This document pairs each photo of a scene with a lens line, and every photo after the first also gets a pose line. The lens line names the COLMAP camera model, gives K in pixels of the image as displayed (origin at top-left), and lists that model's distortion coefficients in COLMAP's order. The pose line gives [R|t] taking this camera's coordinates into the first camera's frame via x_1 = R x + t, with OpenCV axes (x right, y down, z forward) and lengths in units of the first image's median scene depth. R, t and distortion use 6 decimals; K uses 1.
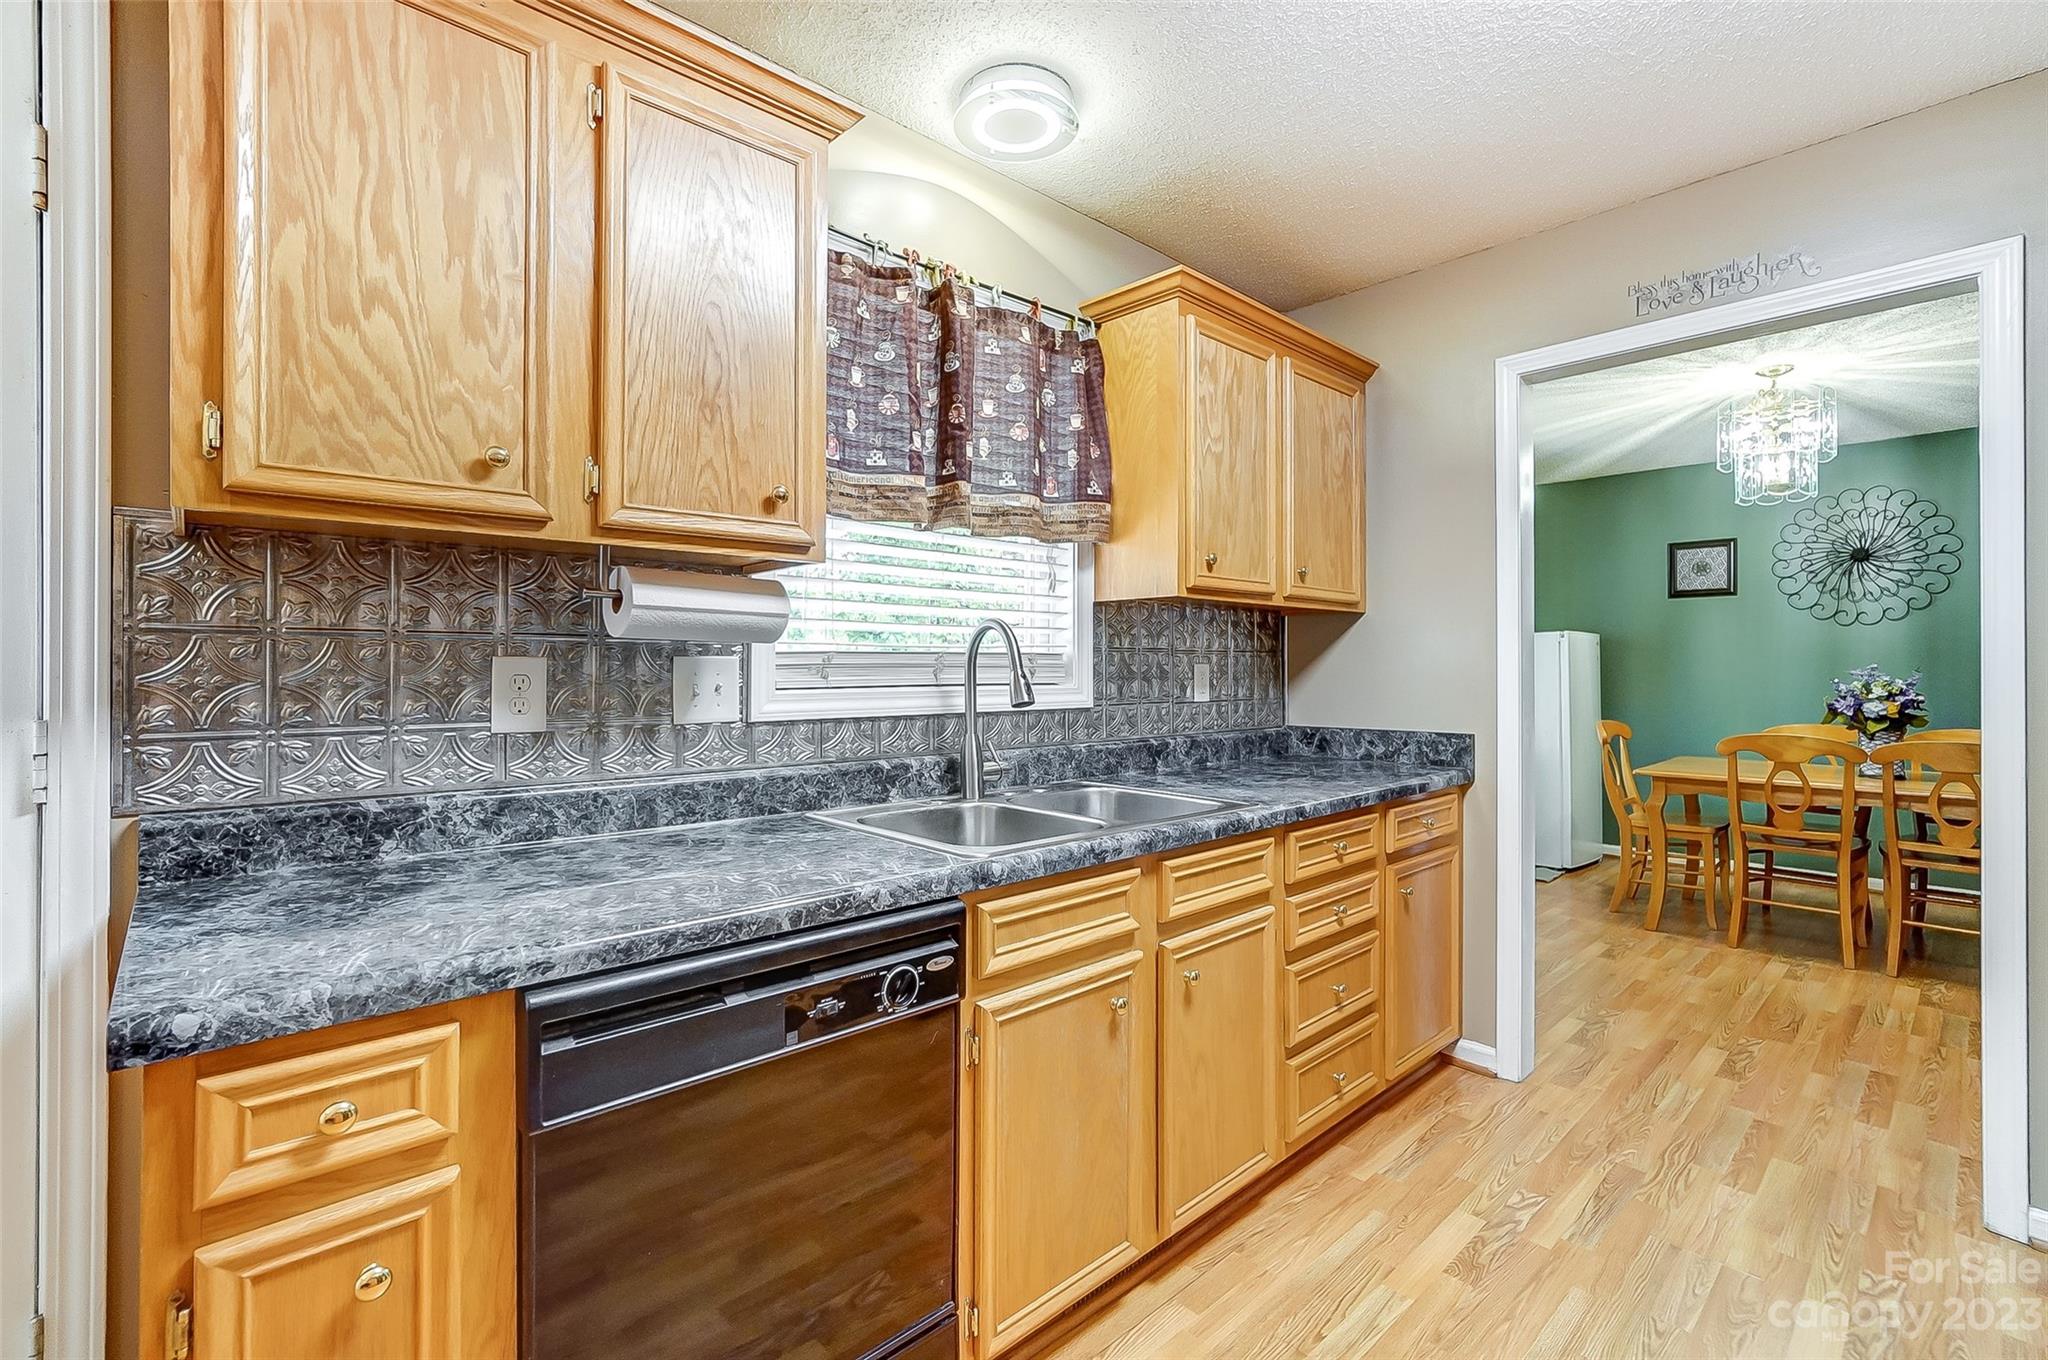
lens RADIAL K [[906.7, 0, 1014.3], [0, 906.7, 663.4], [0, 0, 1]] dist [-0.028303, 0.012288]
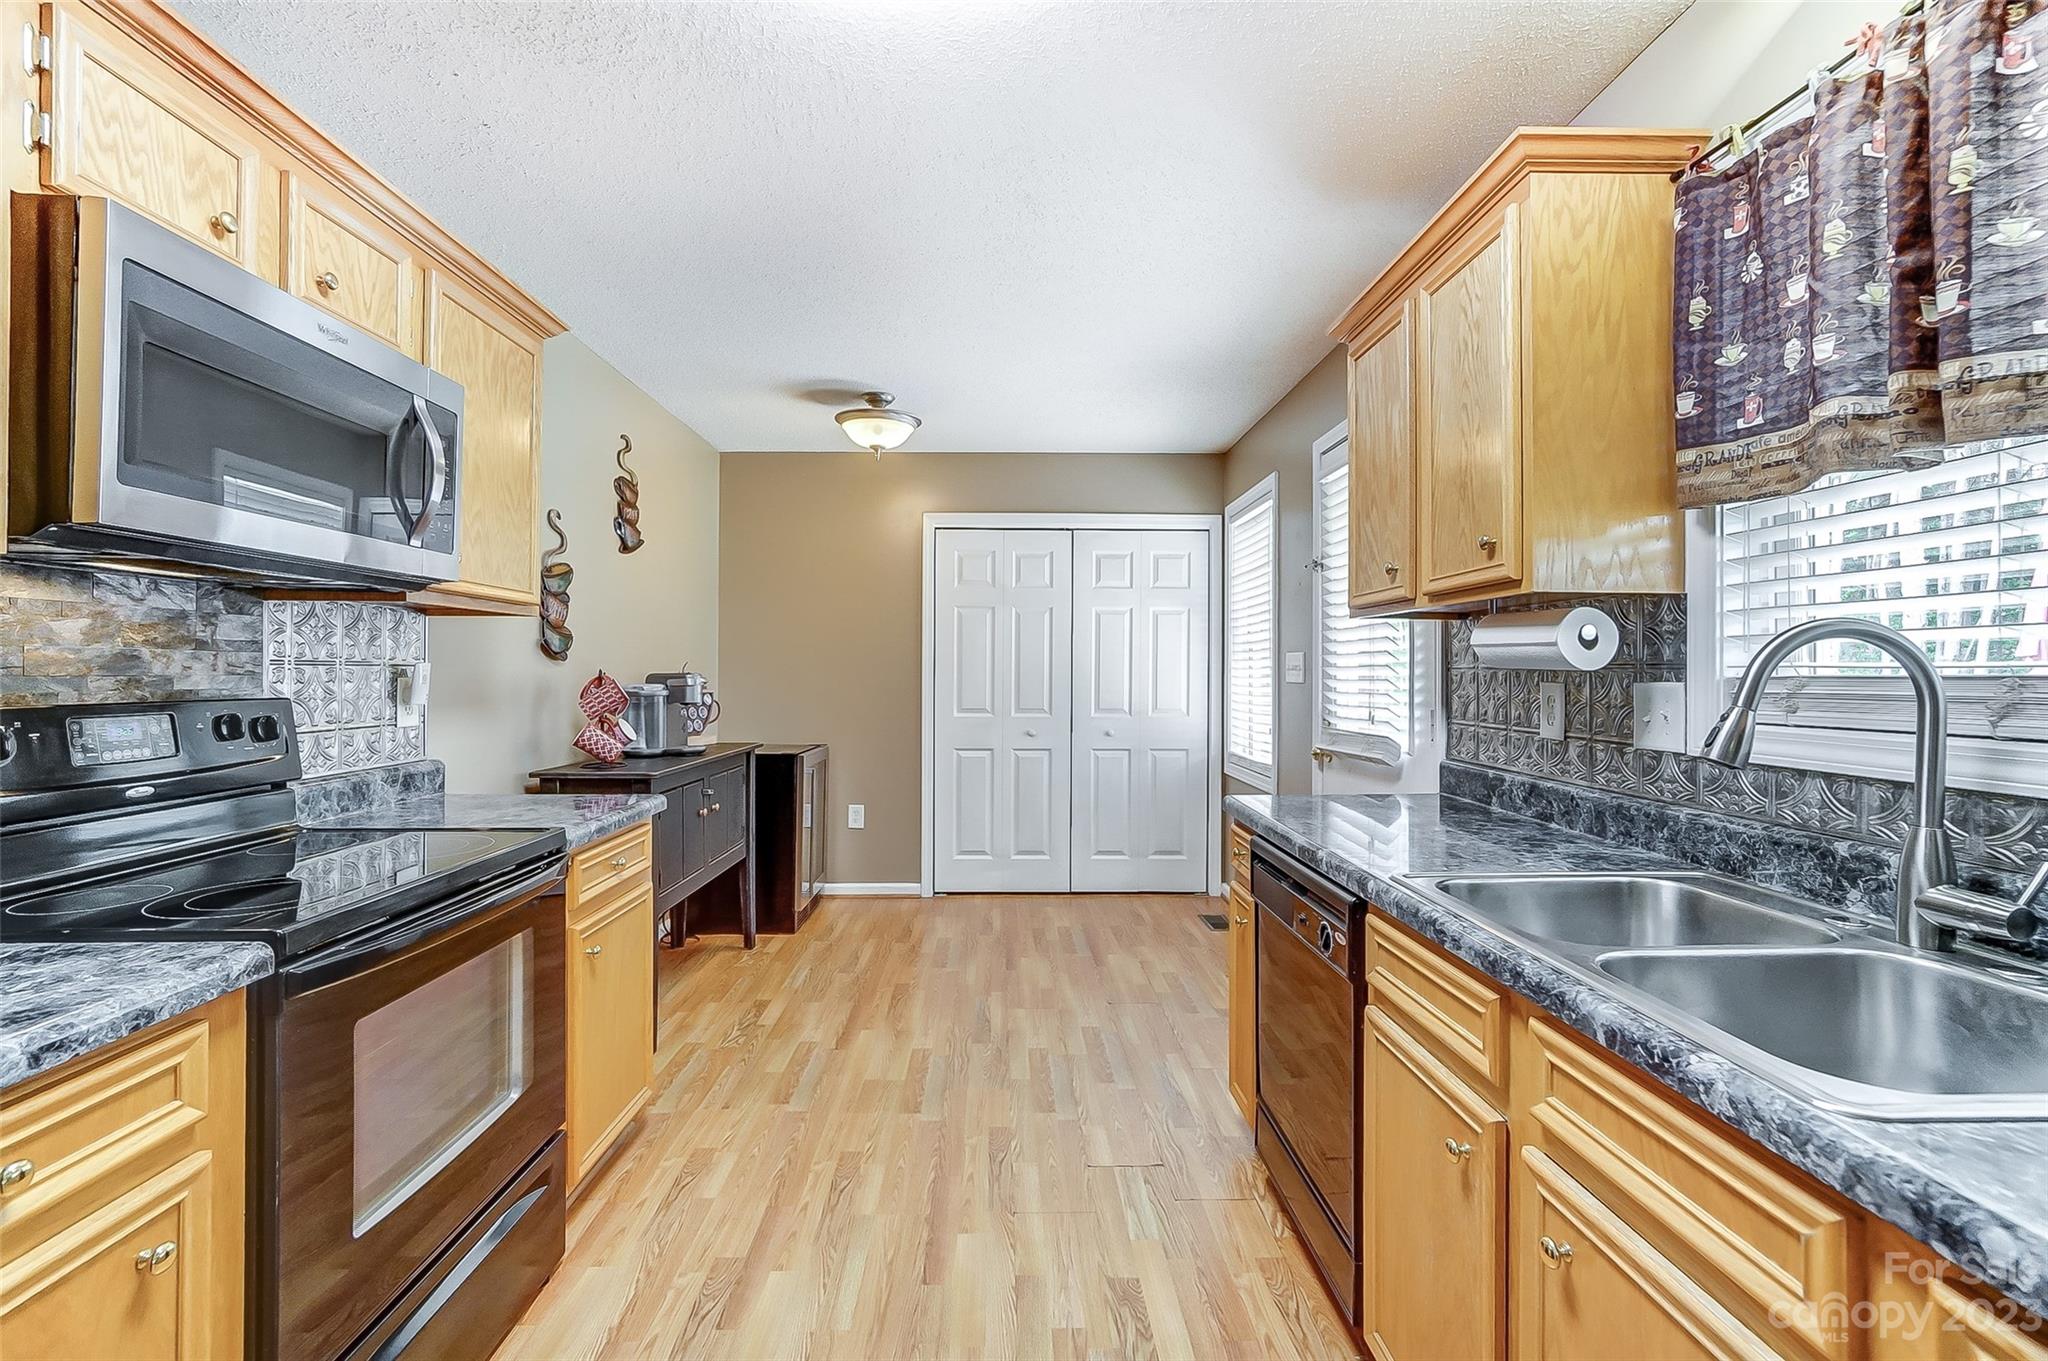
lens RADIAL K [[906.7, 0, 1014.3], [0, 906.7, 663.9], [0, 0, 1]] dist [-0.028303, 0.012288]
pose [[-0.663792, -0.010368, -0.747846, 0.628620], [-0.002062, 0.999925, -0.012032, -0.010952], [0.747915, -0.006444, -0.663763, 0.834294]]
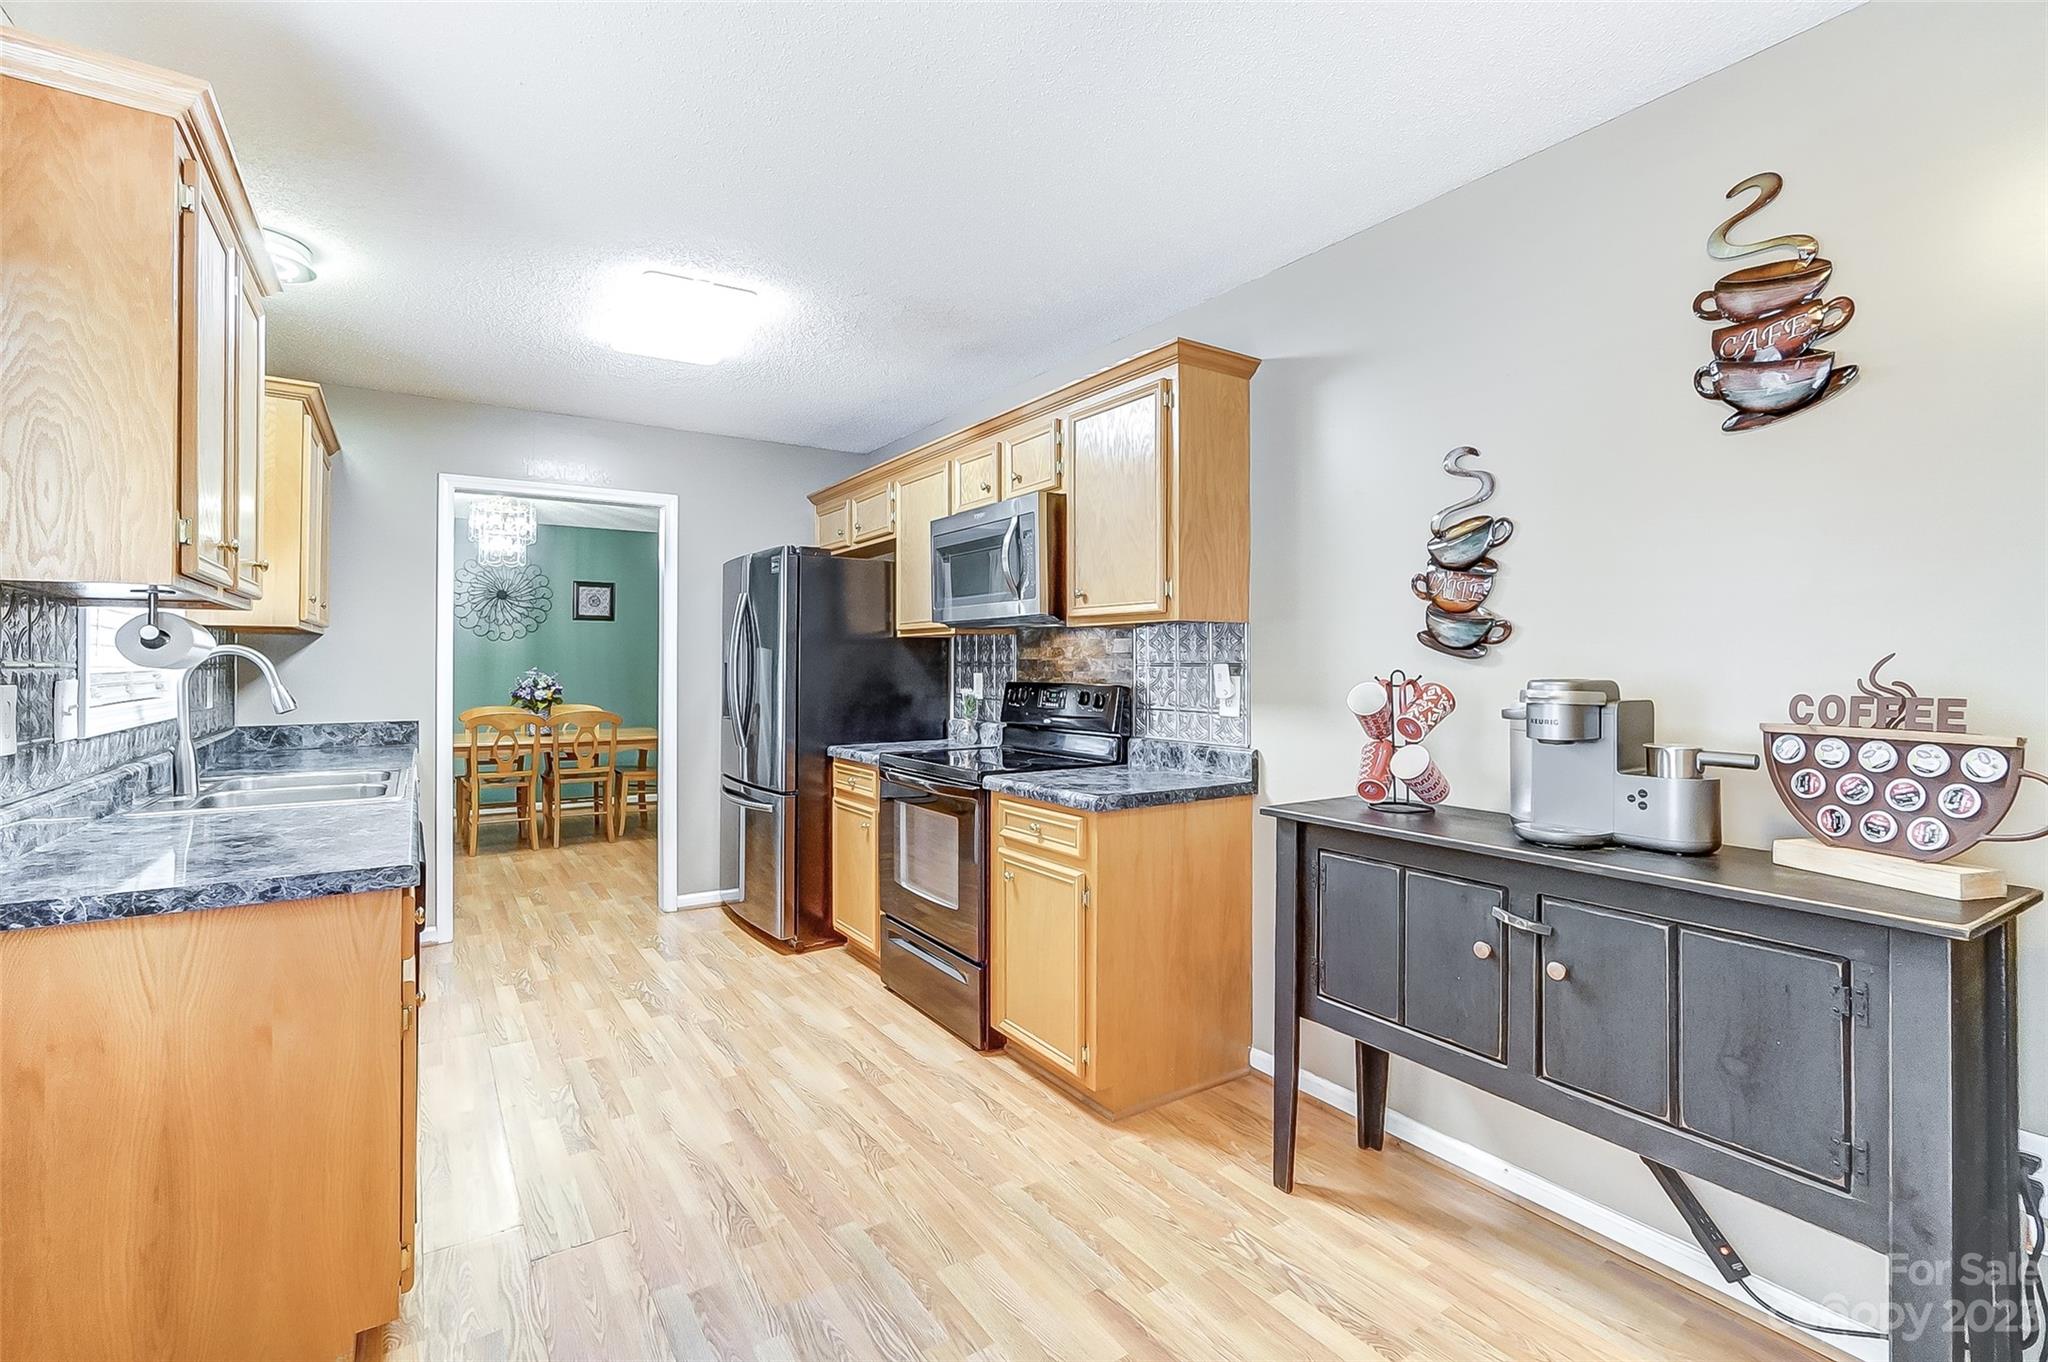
lens RADIAL K [[921.3, 0, 1013.7], [0, 921.3, 652.7], [0, 0, 1]] dist [-0.028575, 0.012967]
pose [[0.160809, 0.008071, 0.986952, -0.933782], [-0.002973, 0.999966, -0.007693, -0.027538], [-0.986981, -0.001697, 0.160828, -0.238314]]
